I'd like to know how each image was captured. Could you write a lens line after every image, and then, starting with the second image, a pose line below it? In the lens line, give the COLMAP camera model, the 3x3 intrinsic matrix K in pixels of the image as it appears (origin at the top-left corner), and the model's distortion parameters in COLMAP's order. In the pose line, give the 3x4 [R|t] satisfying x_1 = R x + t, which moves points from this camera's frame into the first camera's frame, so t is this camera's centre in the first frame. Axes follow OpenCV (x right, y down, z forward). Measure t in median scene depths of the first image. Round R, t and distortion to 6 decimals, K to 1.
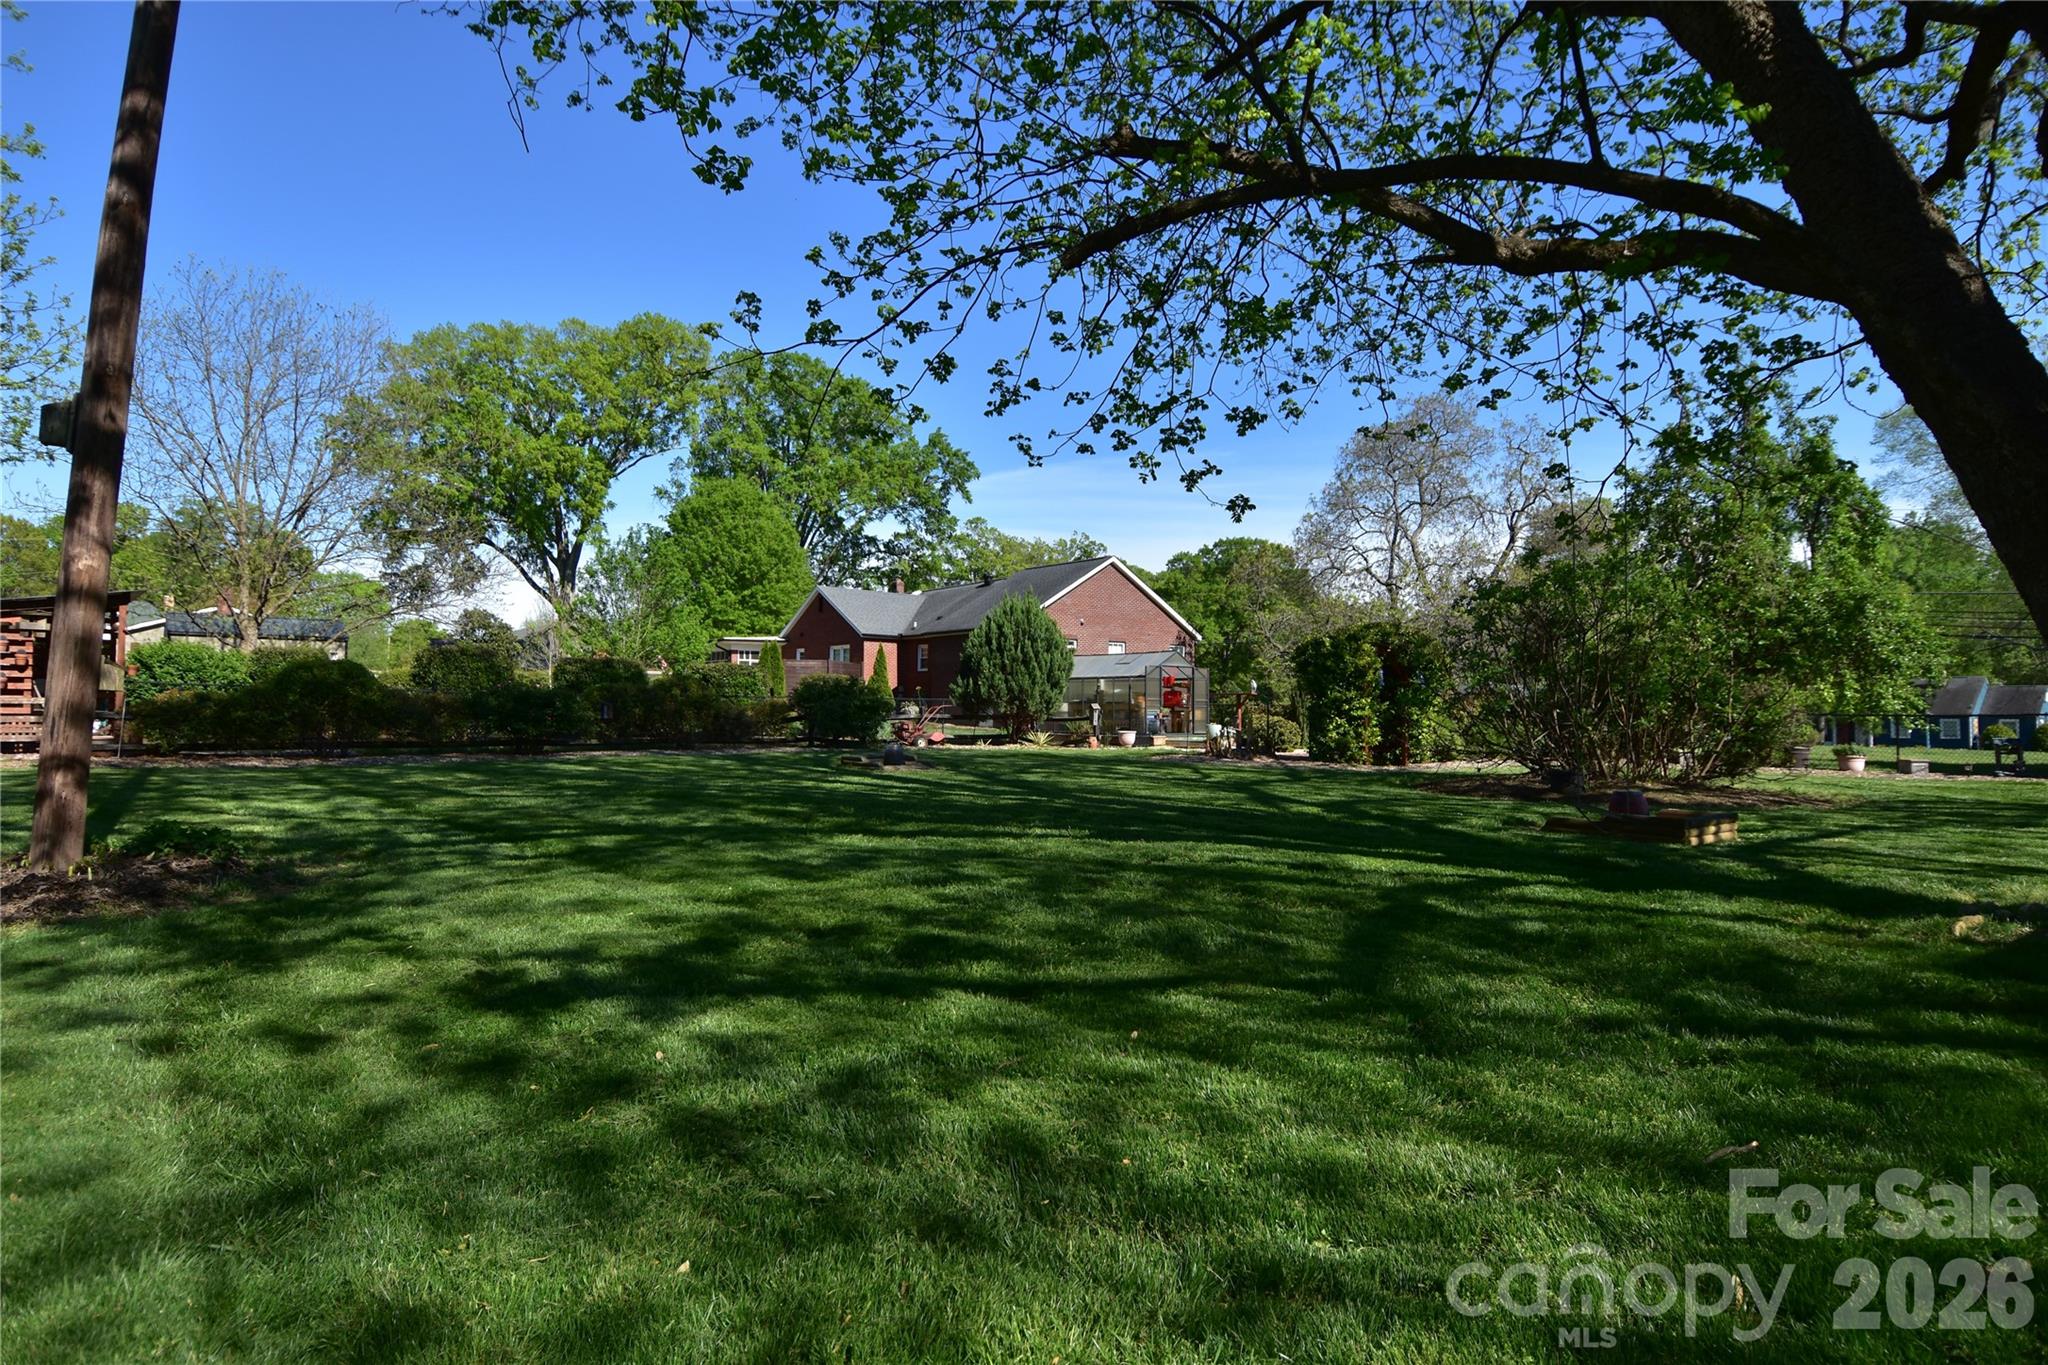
lens RADIAL K [[1215.8, 0, 1024.0], [0, 1215.8, 682.5], [0, 0, 1]] dist [0.000894, 0.000315]
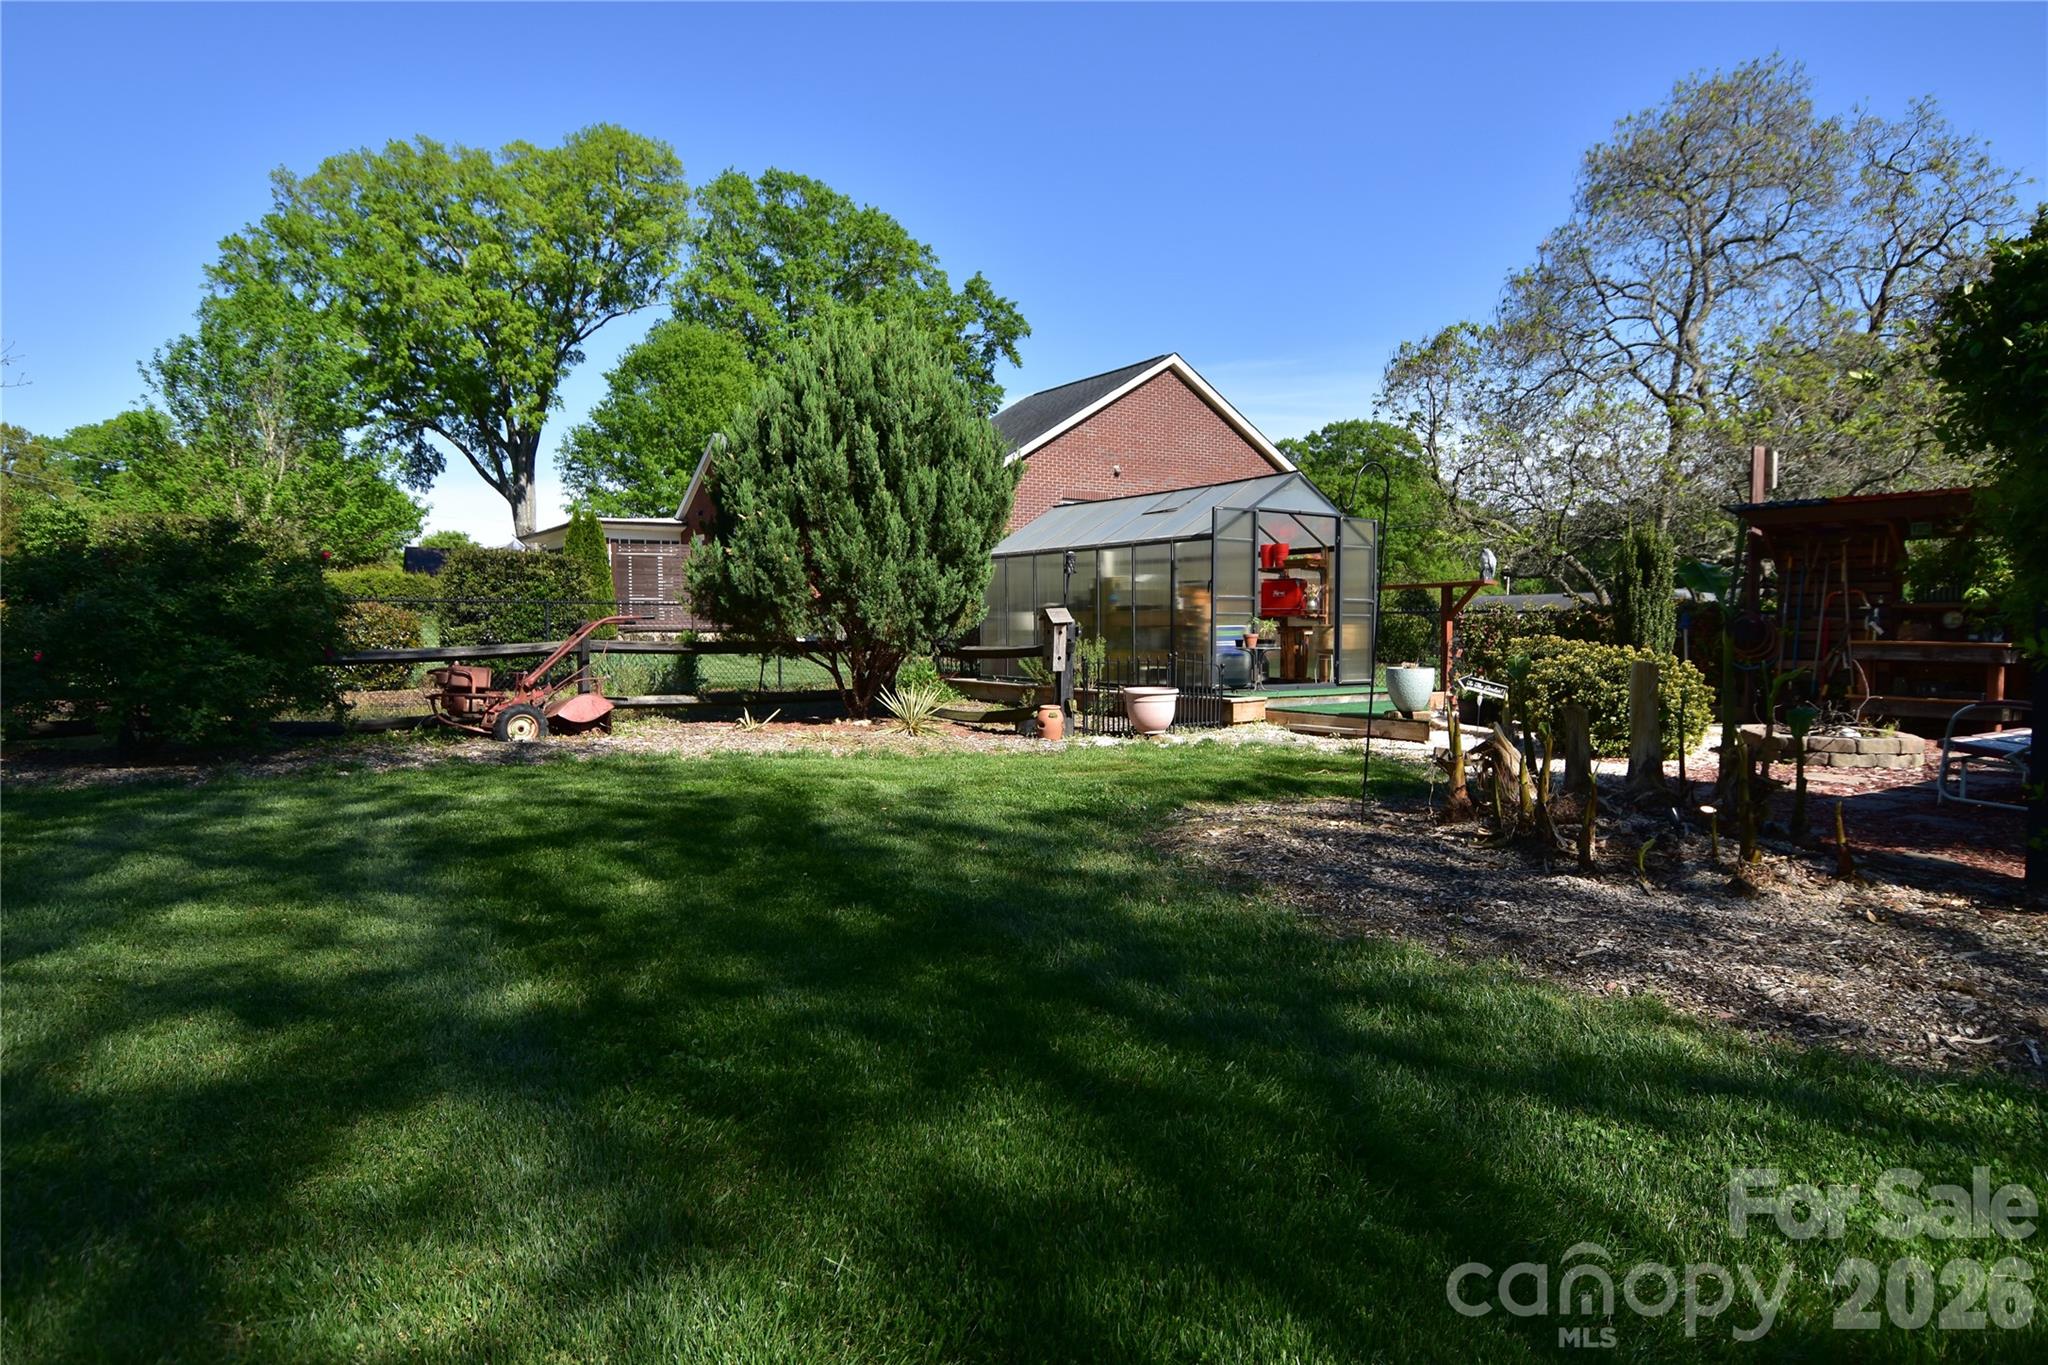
lens RADIAL K [[1055.3, 0, 1024.0], [0, 1055.3, 682.5], [0, 0, 1]] dist [0.000250, 0.000156]
pose [[0.994336, 0.000750, -0.106276, 0.073438], [0.007484, 0.996998, 0.077059, 0.013911], [0.106015, -0.077418, 0.991346, 0.639092]]
